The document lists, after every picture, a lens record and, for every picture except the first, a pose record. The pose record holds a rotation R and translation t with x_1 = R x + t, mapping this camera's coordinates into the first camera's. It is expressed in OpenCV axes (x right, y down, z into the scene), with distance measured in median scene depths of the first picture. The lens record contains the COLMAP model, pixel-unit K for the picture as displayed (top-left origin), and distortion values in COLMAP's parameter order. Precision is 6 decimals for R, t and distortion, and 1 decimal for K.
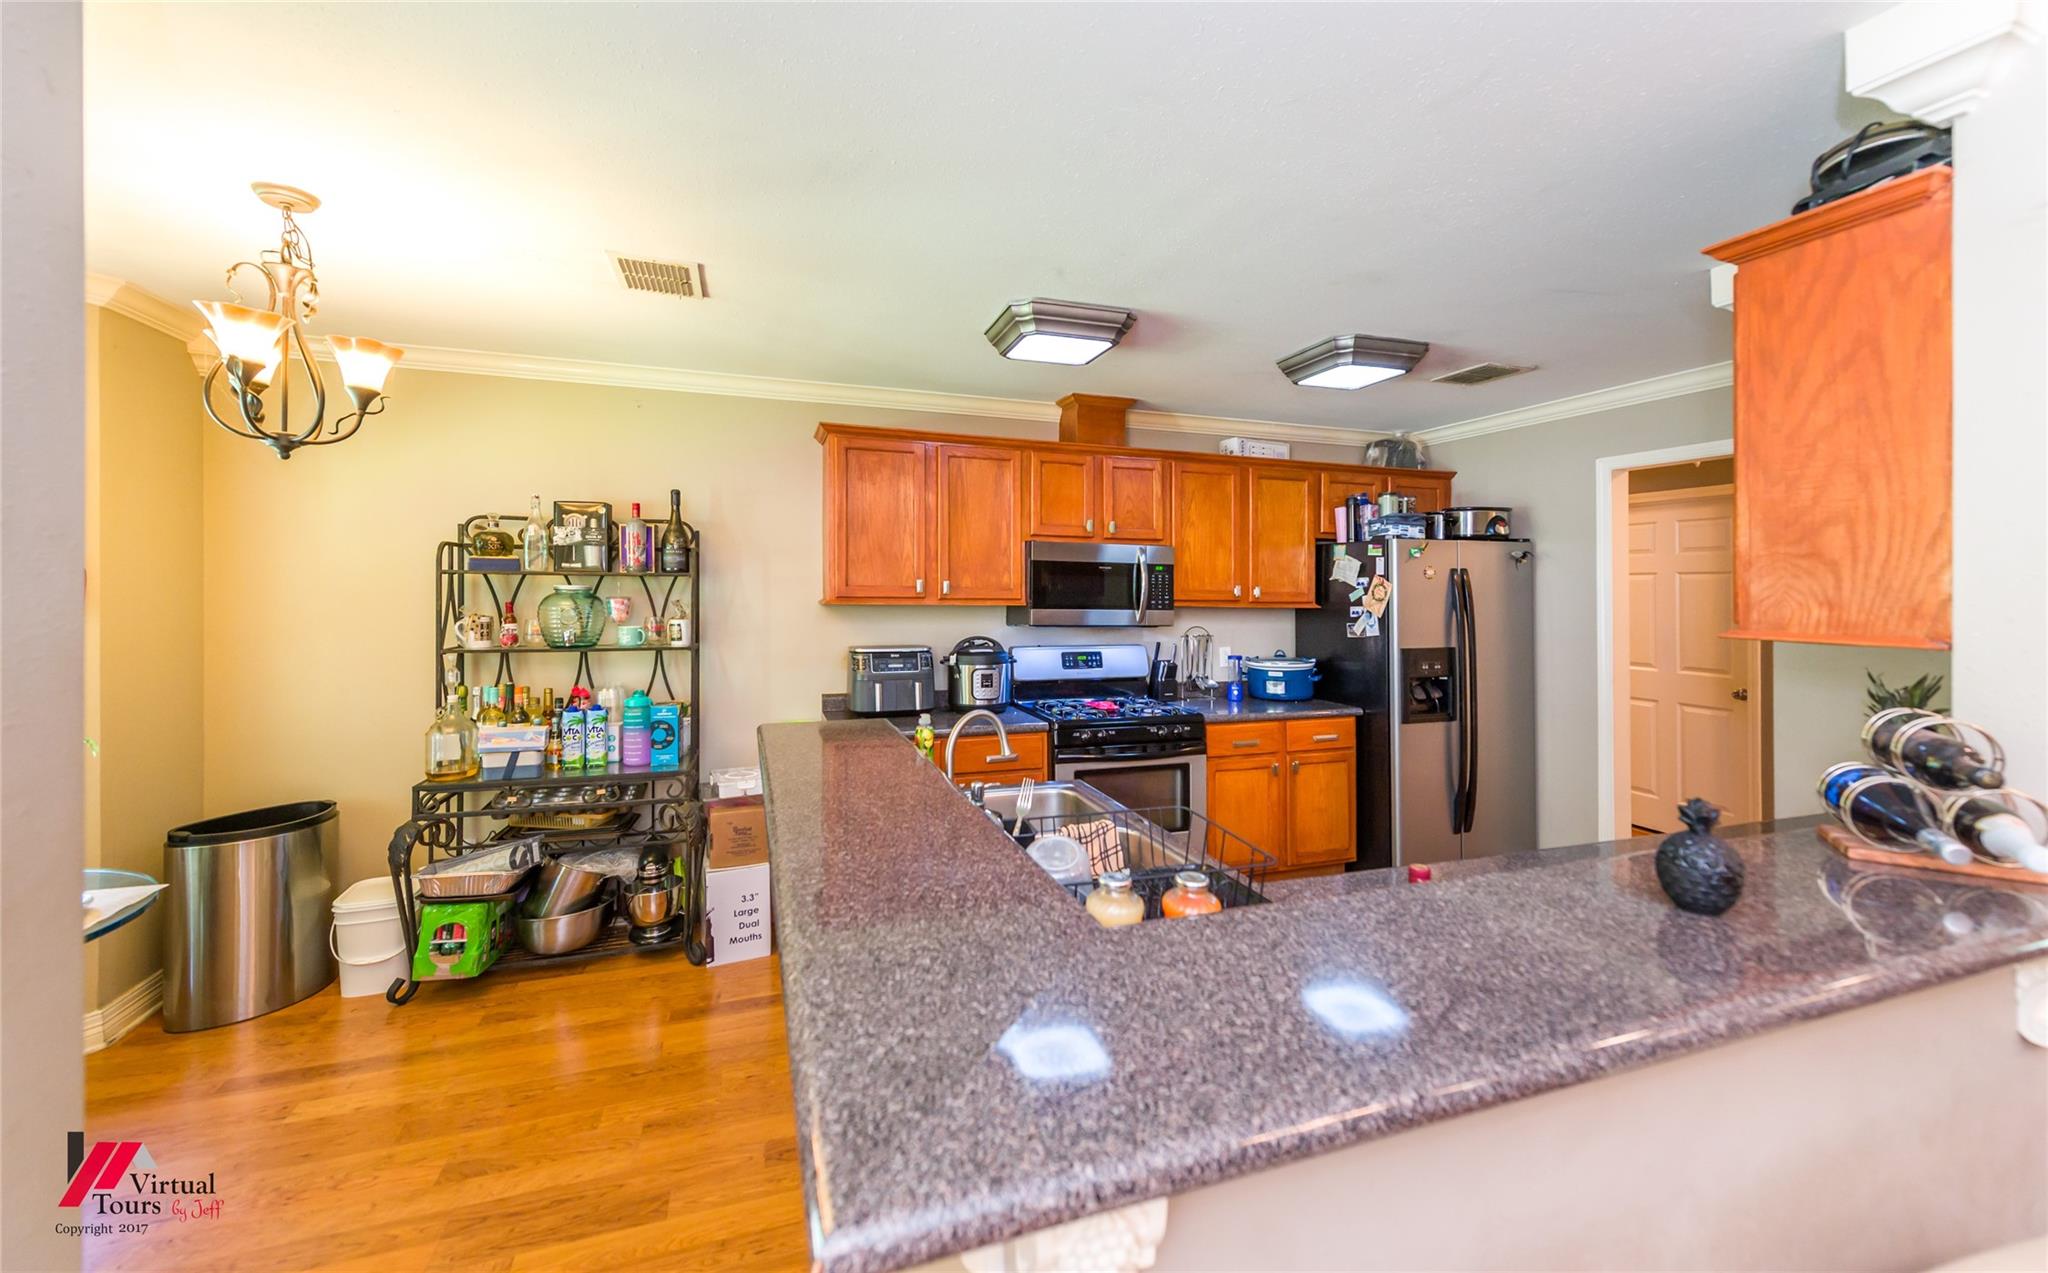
lens RADIAL K [[796.1, 0, 1022.2], [0, 796.1, 590.7], [0, 0, 1]] dist [0.024615, -0.000070]
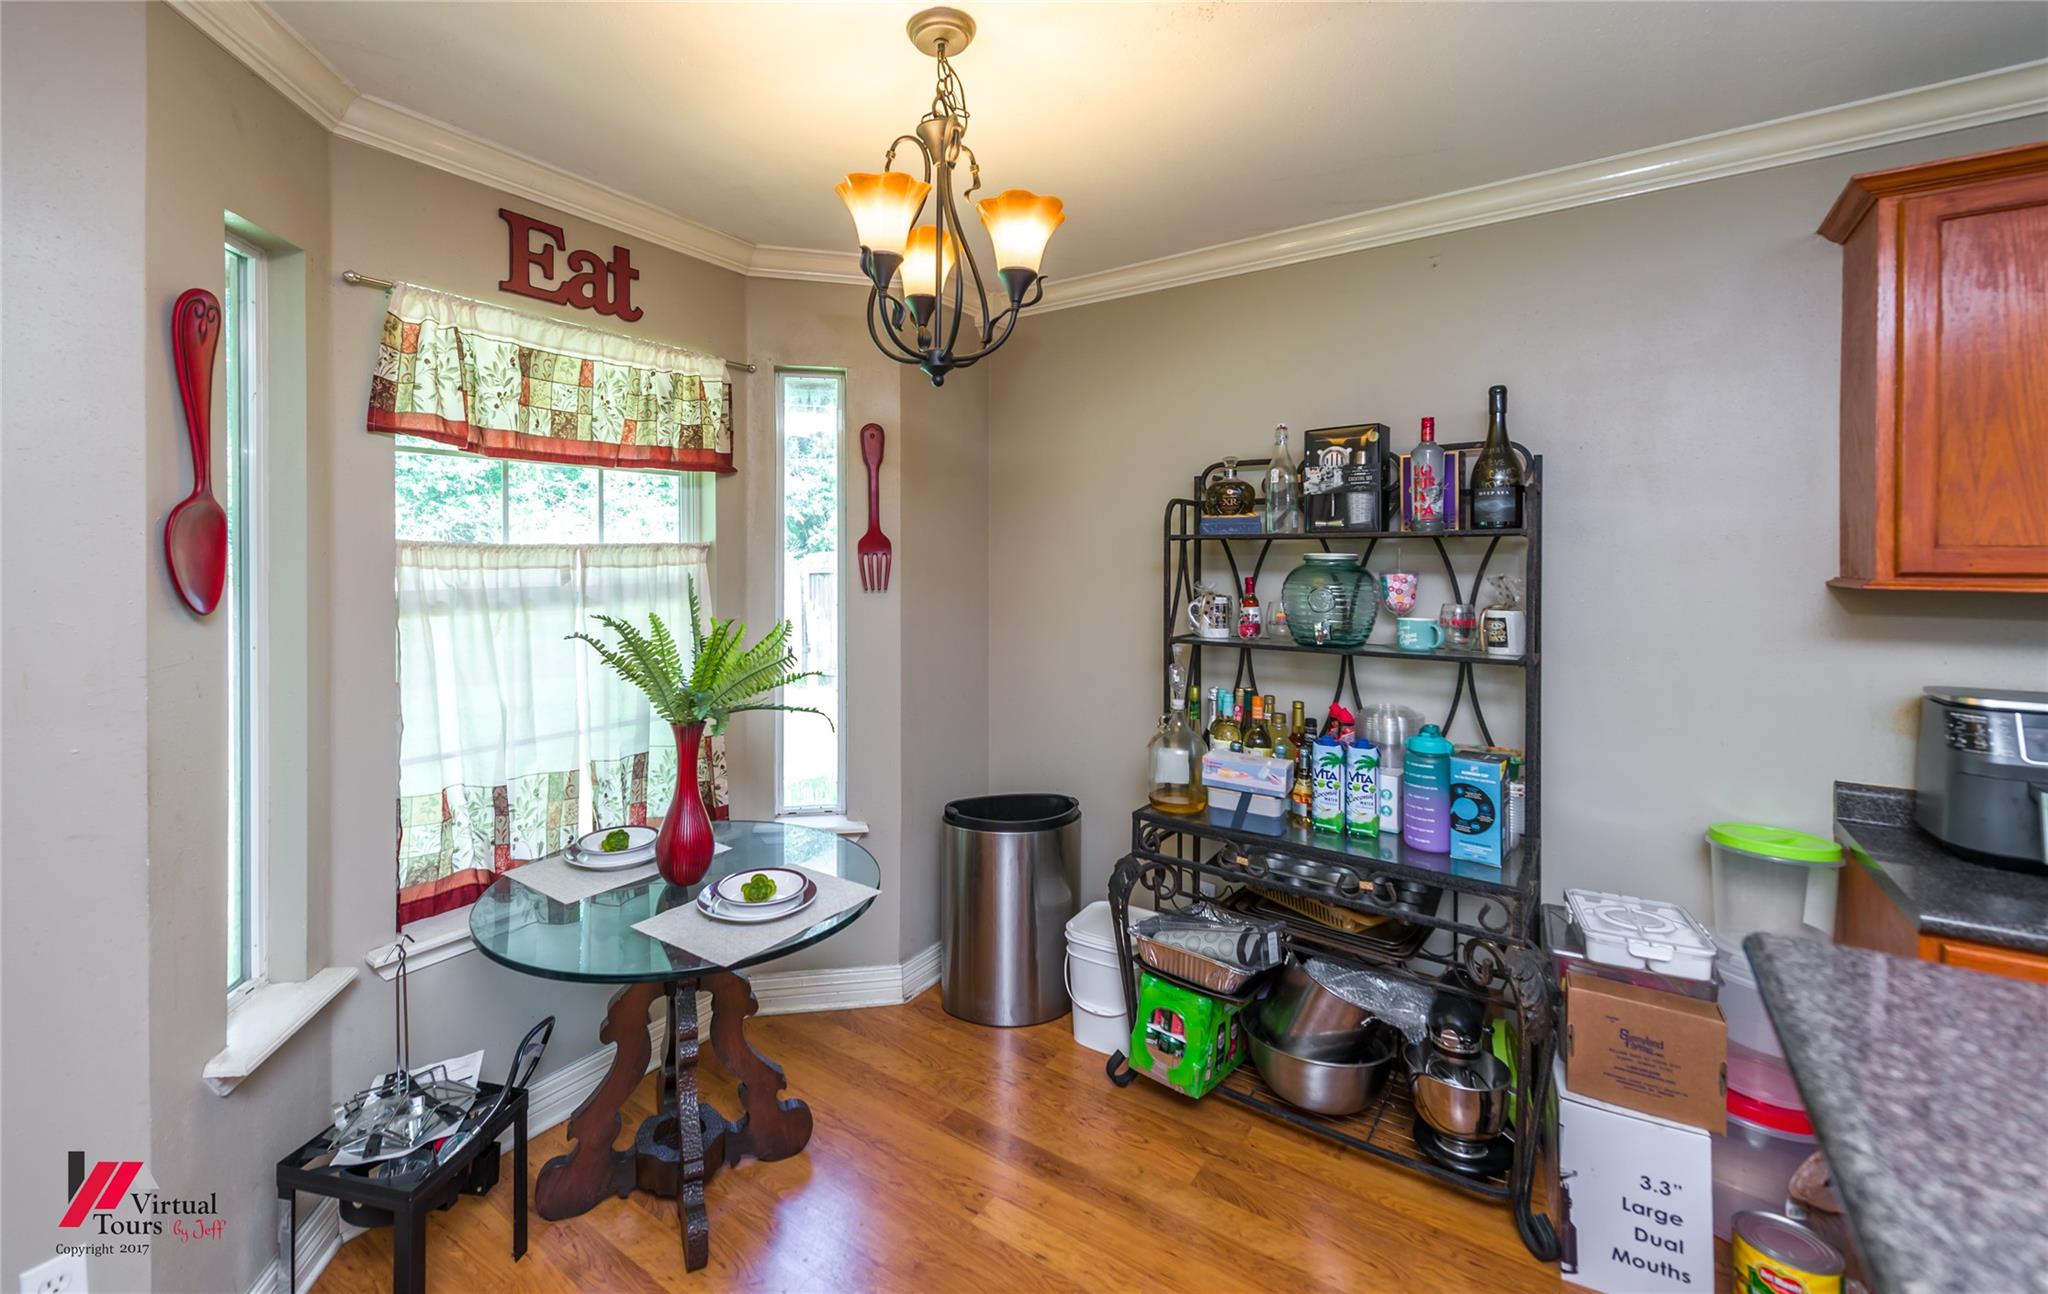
lens RADIAL K [[866.7, 0, 939.0], [0, 866.7, 573.1], [0, 0, 1]] dist [0.001345, -0.000420]
pose [[0.555842, 0.005338, -0.831271, -0.145523], [-0.002526, 0.999986, 0.004733, 0.007057], [0.831284, -0.000531, 0.555848, 0.337427]]
